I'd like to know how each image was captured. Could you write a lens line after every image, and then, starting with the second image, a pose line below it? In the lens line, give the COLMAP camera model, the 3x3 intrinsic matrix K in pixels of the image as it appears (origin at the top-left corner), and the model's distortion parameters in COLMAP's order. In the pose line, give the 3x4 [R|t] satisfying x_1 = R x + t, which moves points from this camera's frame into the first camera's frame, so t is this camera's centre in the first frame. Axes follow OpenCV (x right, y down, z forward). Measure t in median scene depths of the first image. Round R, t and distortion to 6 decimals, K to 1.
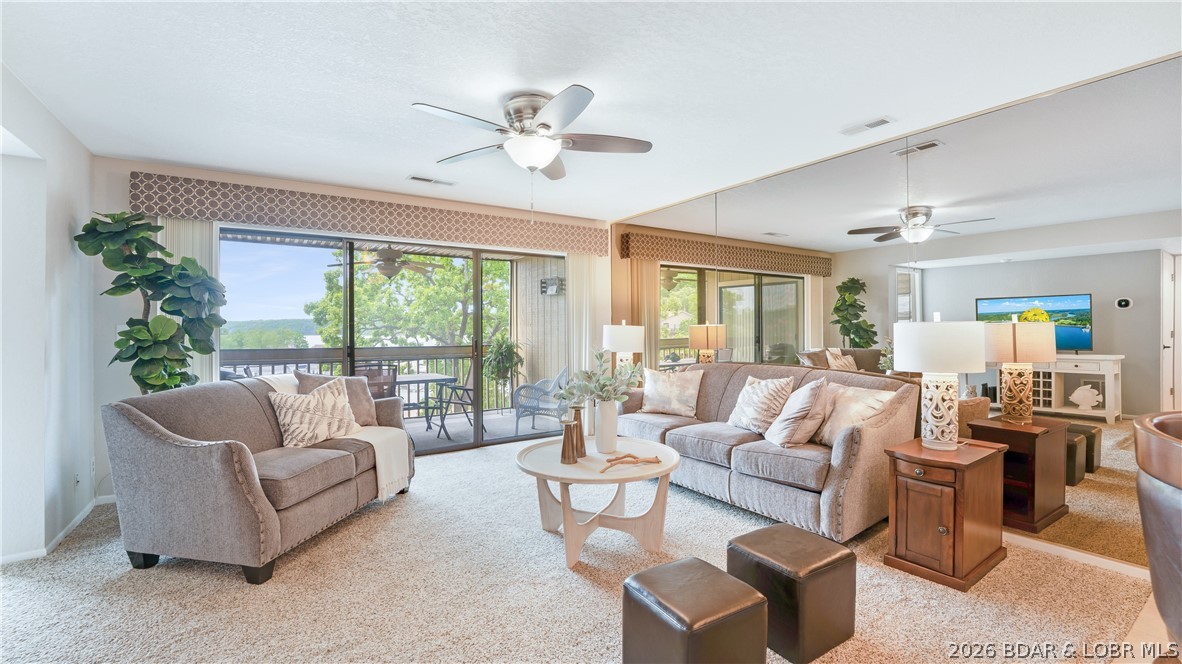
lens RADIAL K [[482.7, 0, 587.1], [0, 482.7, 327.1], [0, 0, 1]] dist [-0.027887, 0.001163]
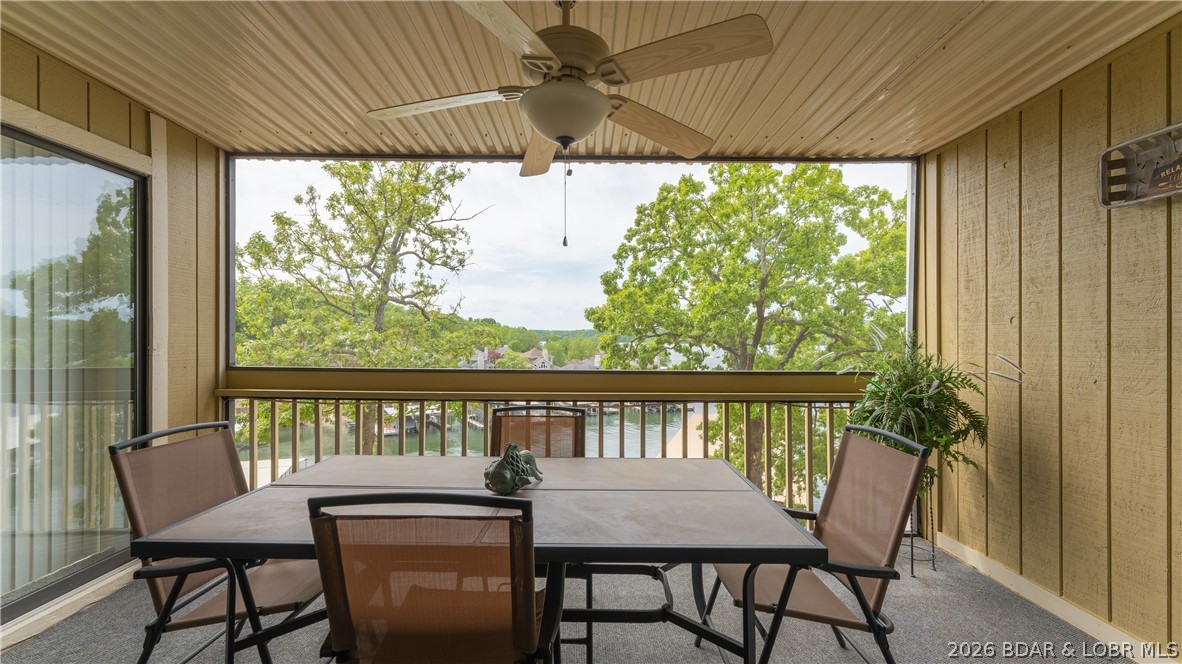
lens RADIAL K [[469.5, 0, 594.4], [0, 469.5, 334.9], [0, 0, 1]] dist [0.000702, -0.000055]
pose [[0.841222, 0.002950, -0.540682, -0.065699], [-0.004140, 0.999991, -0.000985, 0.002474], [0.540674, 0.003067, 0.841226, 0.204996]]
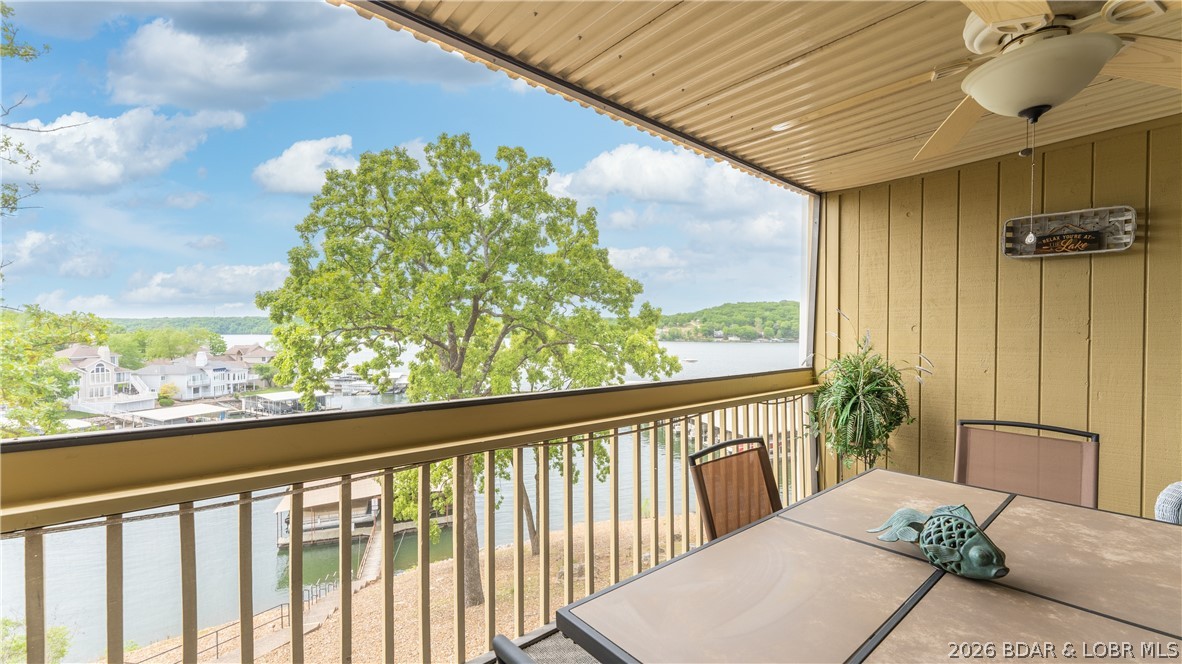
lens RADIAL K [[469.5, 0, 596.0], [0, 469.5, 334.0], [0, 0, 1]] dist [0.000702, -0.000055]
pose [[0.990074, 0.008074, 0.140313, -0.170612], [-0.009557, 0.999905, 0.009905, -0.000240], [-0.140220, -0.011148, 0.990058, 0.214576]]
